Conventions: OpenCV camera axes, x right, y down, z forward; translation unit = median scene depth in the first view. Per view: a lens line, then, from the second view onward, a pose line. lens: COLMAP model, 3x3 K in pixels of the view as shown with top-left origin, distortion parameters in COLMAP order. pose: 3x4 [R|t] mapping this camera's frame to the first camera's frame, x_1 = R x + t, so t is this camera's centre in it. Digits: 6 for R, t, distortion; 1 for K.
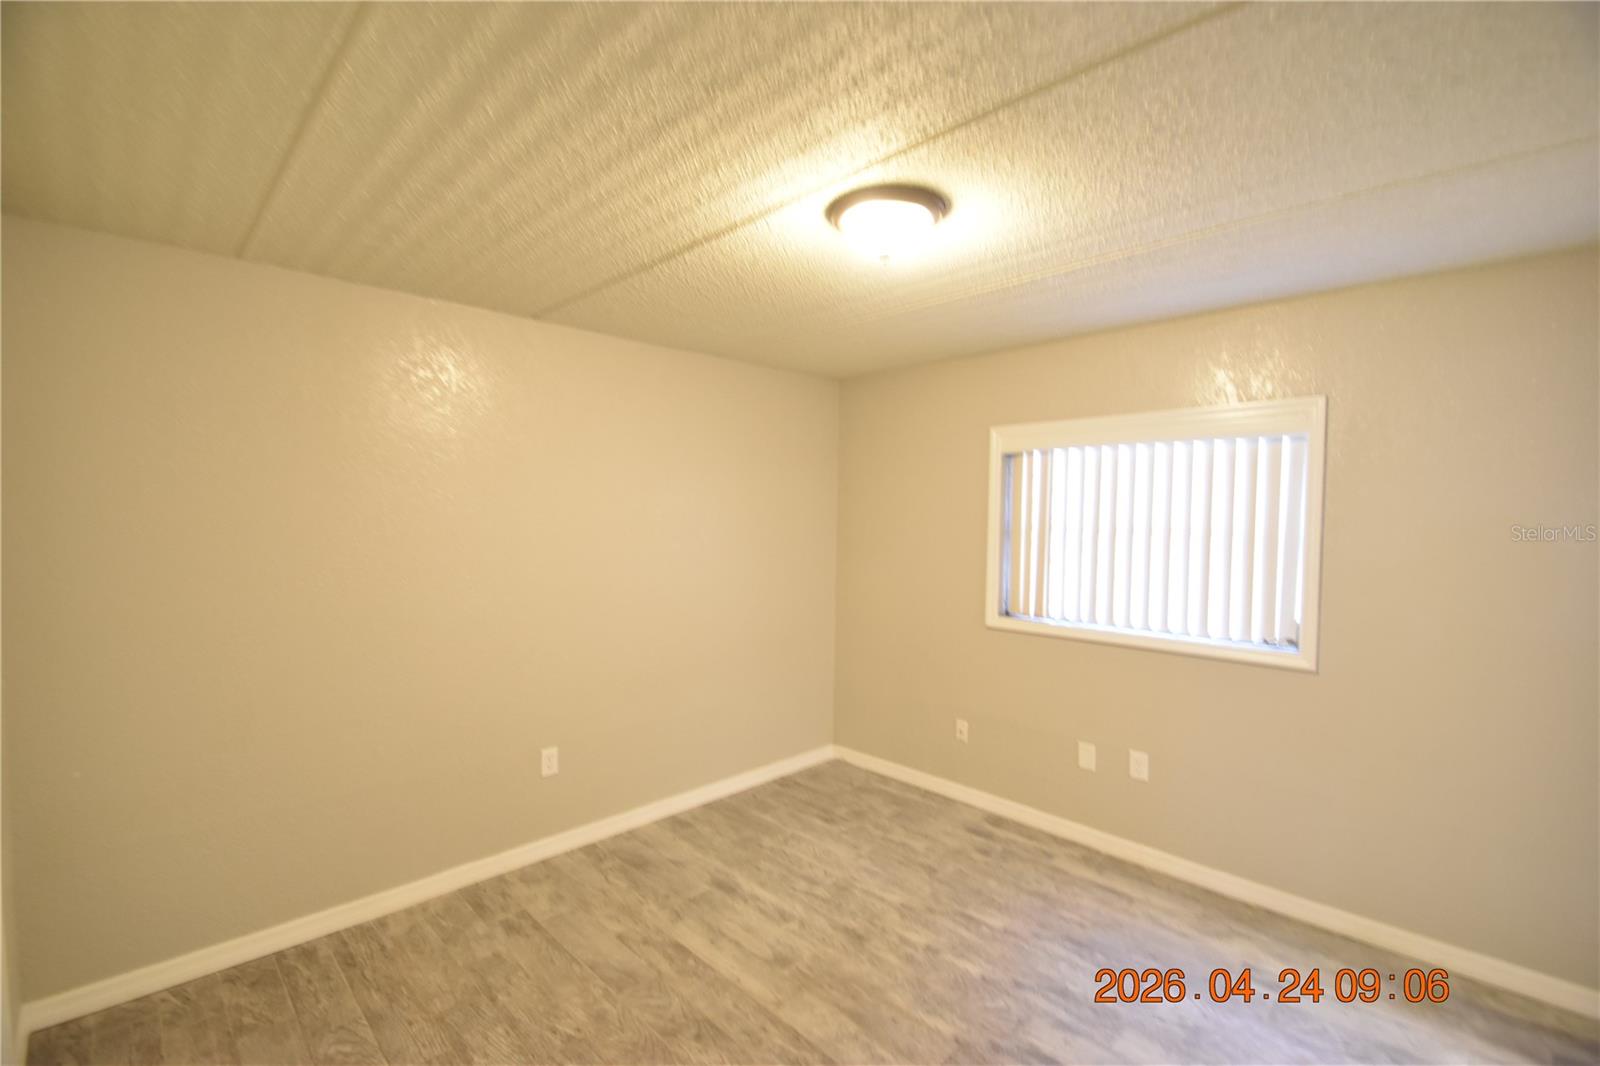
lens RADIAL K [[687.9, 0, 795.2], [0, 687.9, 538.5], [0, 0, 1]] dist [0.015262, -0.014855]
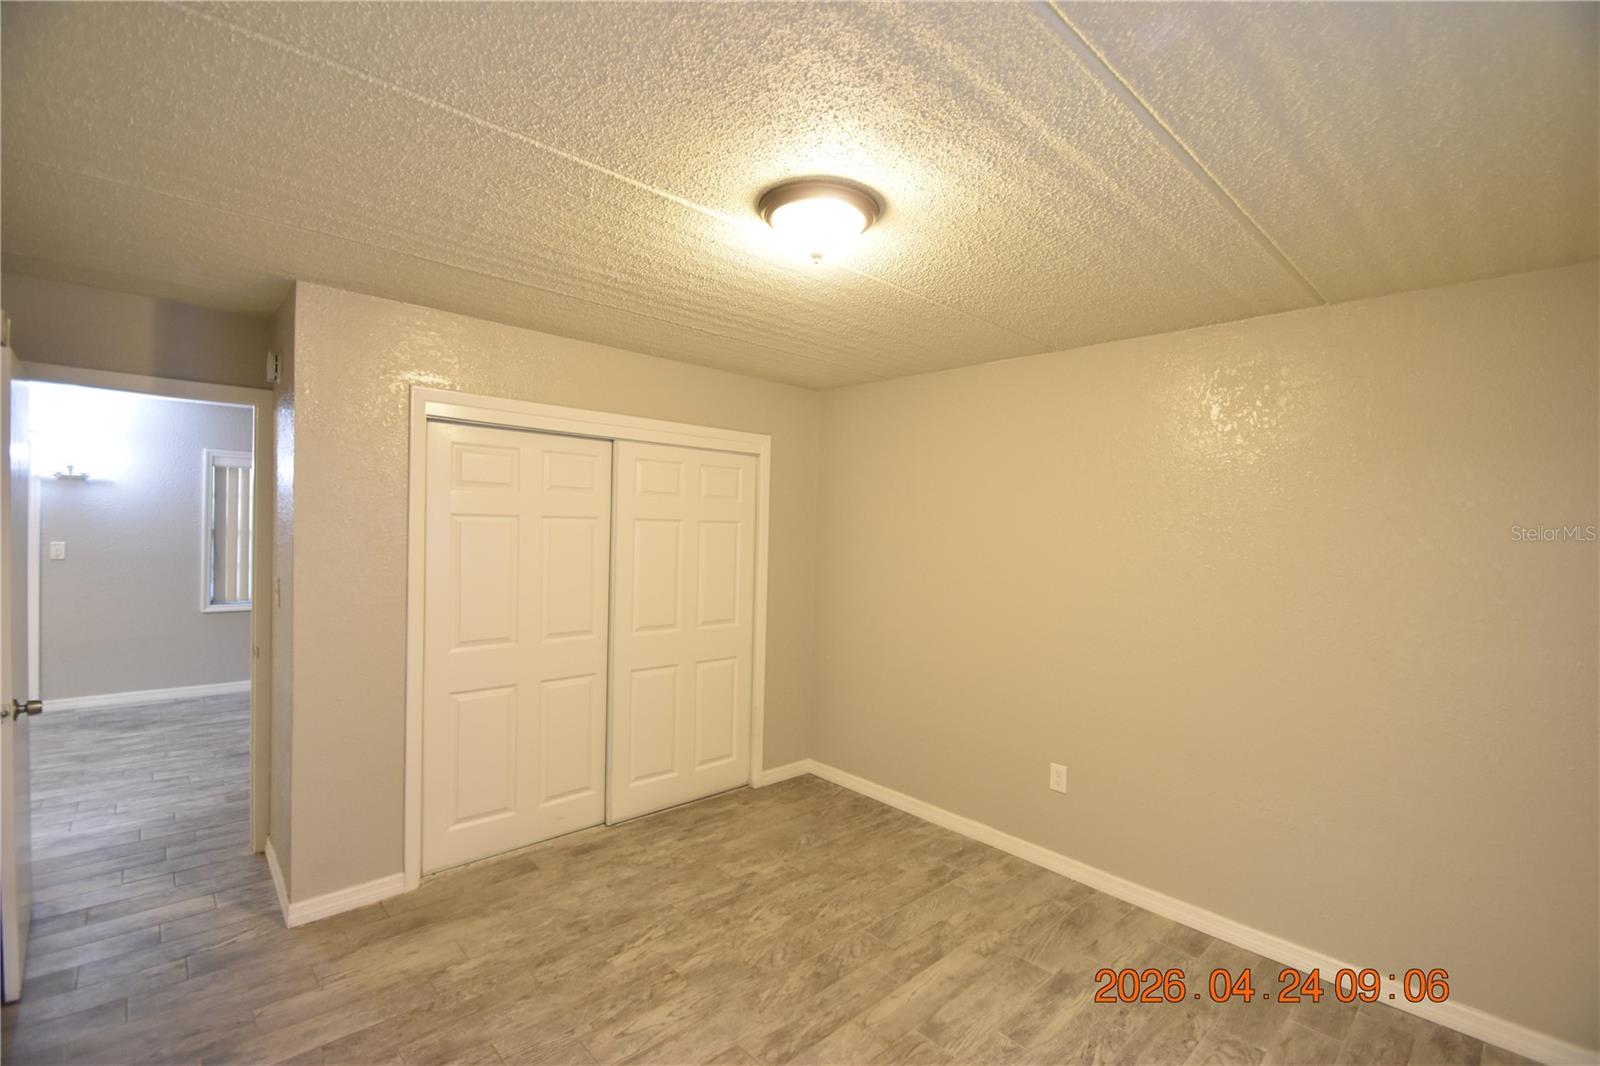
lens RADIAL K [[699.5, 0, 797.4], [0, 699.5, 539.3], [0, 0, 1]] dist [0.018391, -0.019138]
pose [[-0.020435, 0.012201, -0.999717, 0.796726], [-0.058283, 0.998211, 0.013374, -0.019546], [0.998091, 0.058540, -0.019687, 0.727497]]
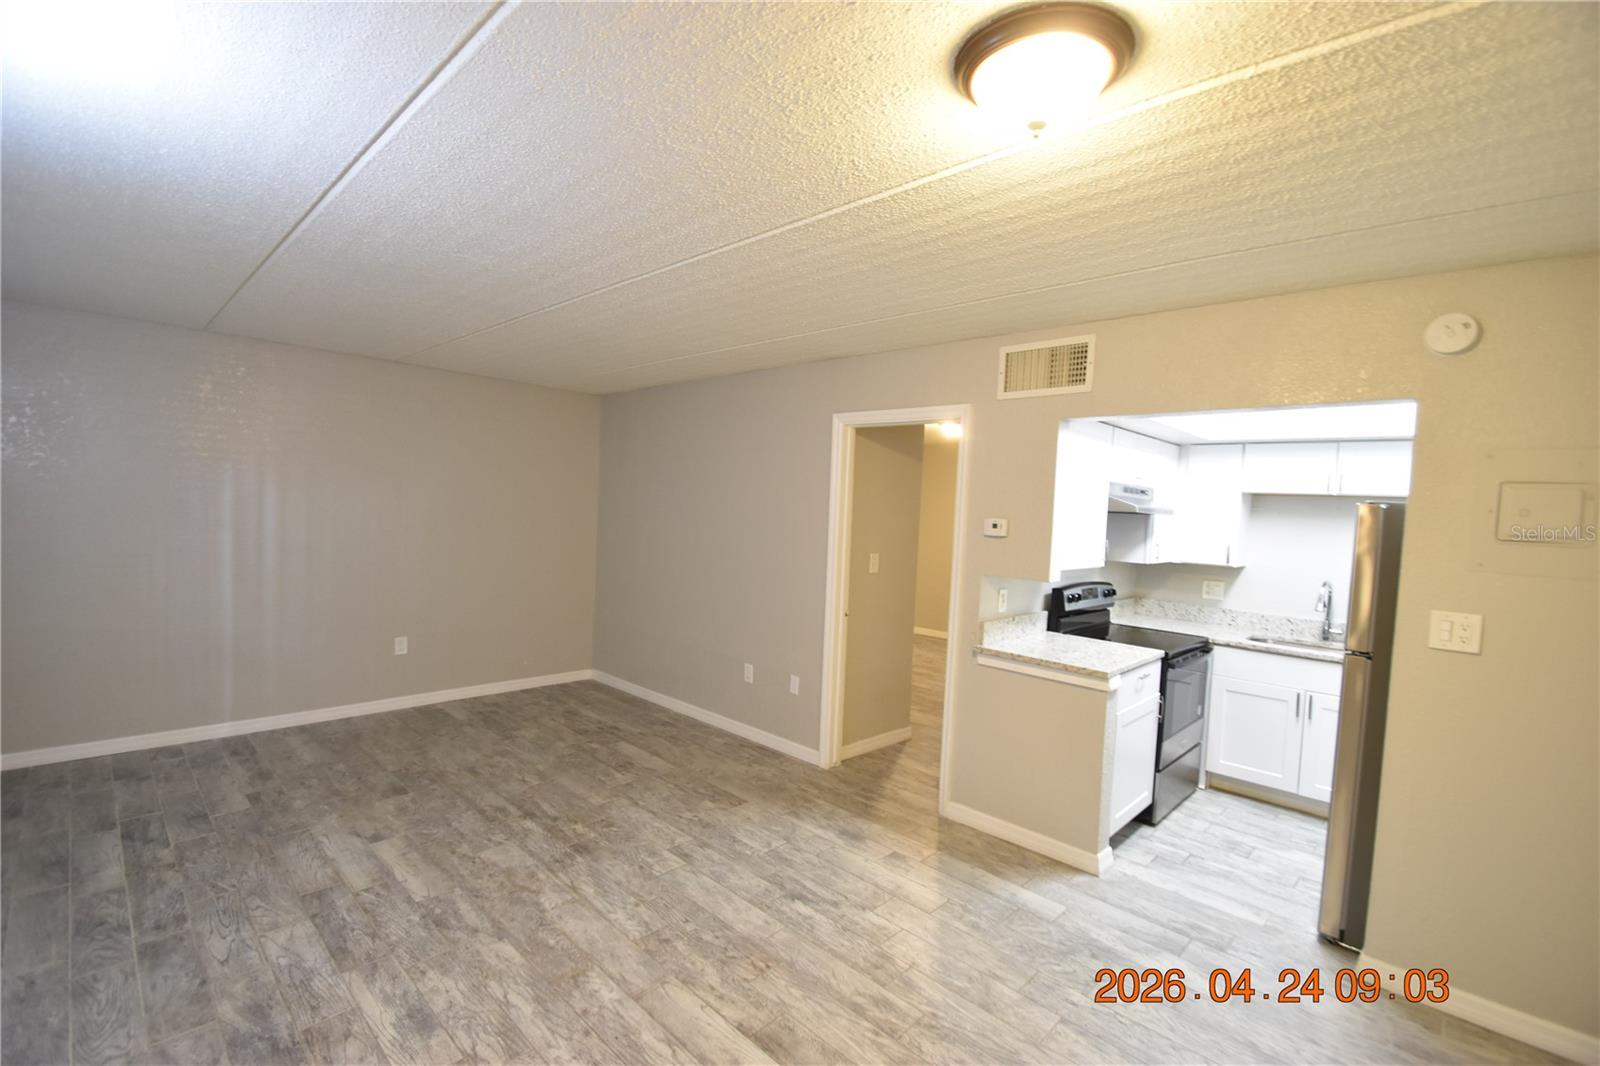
lens RADIAL K [[699.5, 0, 797.4], [0, 699.5, 539.3], [0, 0, 1]] dist [0.018391, -0.019138]
pose [[0.998937, 0.035531, 0.029355, -0.523750], [-0.036056, 0.999196, 0.017550, 0.047784], [-0.028708, -0.018590, 0.999415, -1.746591]]
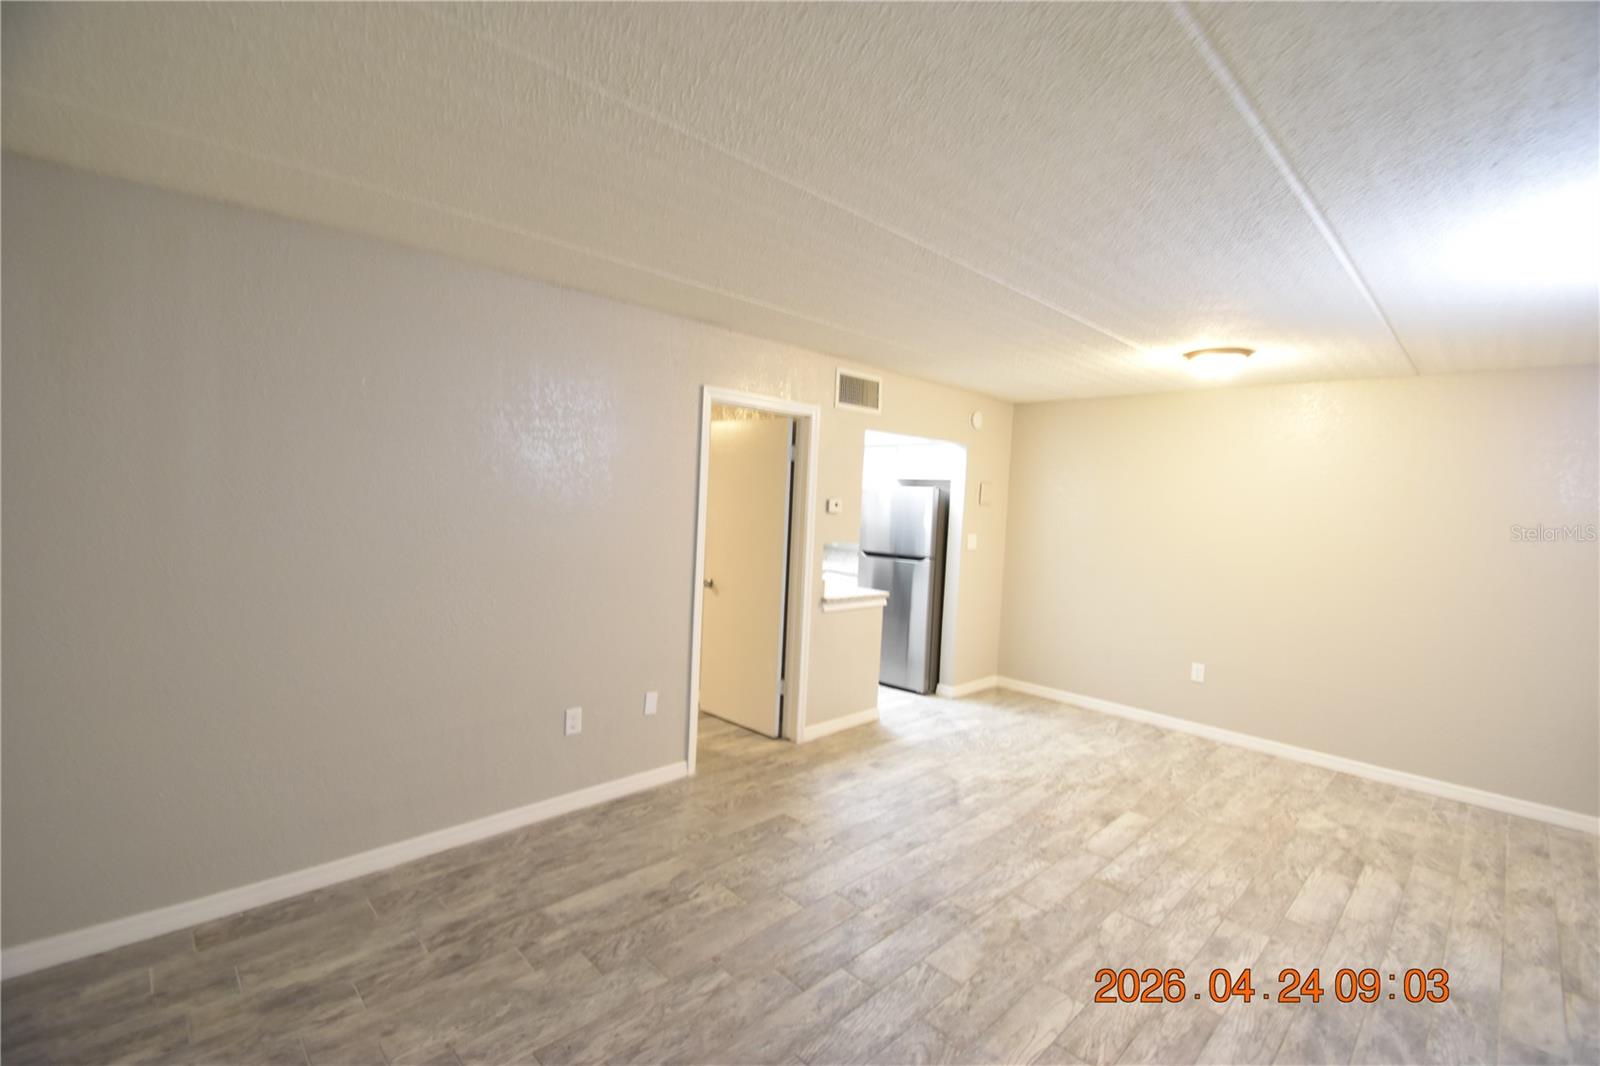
lens RADIAL K [[699.5, 0, 797.4], [0, 699.5, 539.3], [0, 0, 1]] dist [0.018391, -0.019138]
pose [[0.002058, -0.069921, 0.997550, -1.790105], [-0.015954, 0.997423, 0.069945, -0.000056], [-0.999871, -0.016059, 0.000937, -0.411297]]
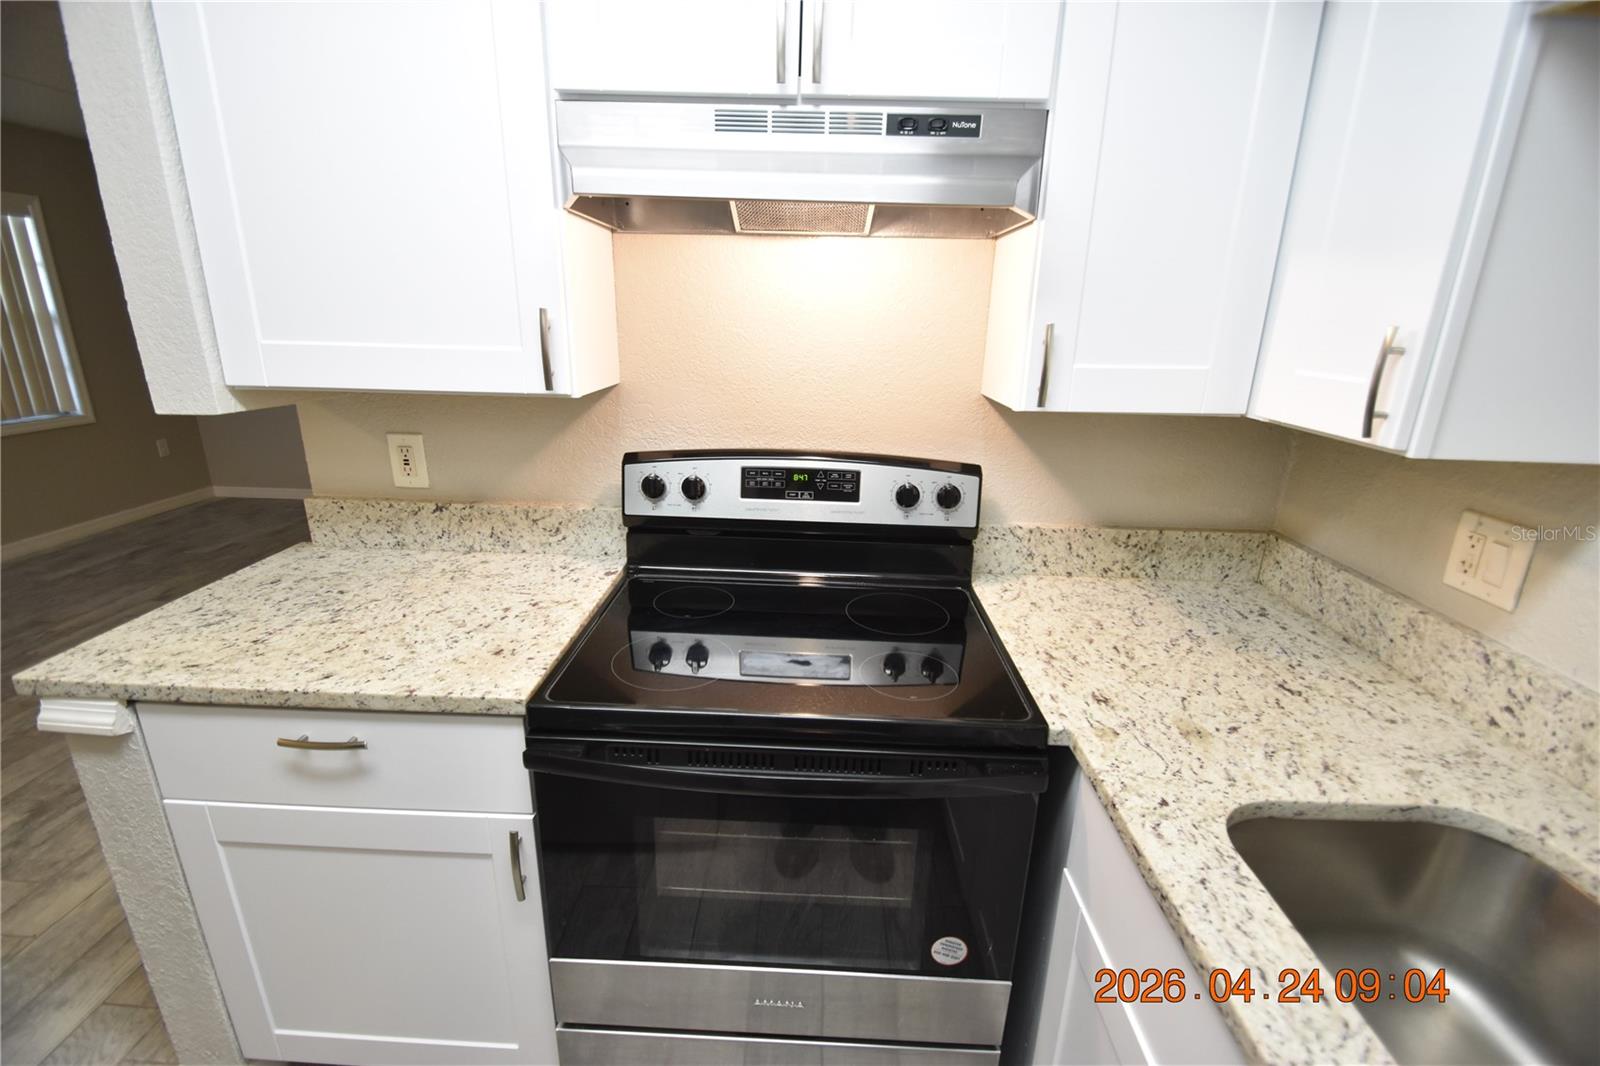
lens RADIAL K [[699.5, 0, 797.4], [0, 699.5, 539.3], [0, 0, 1]] dist [0.018391, -0.019138]
pose [[0.692512, 0.225715, -0.685186, 0.554929], [-0.040404, 0.960437, 0.275552, 0.063895], [0.720274, -0.163139, 0.674233, -0.587031]]
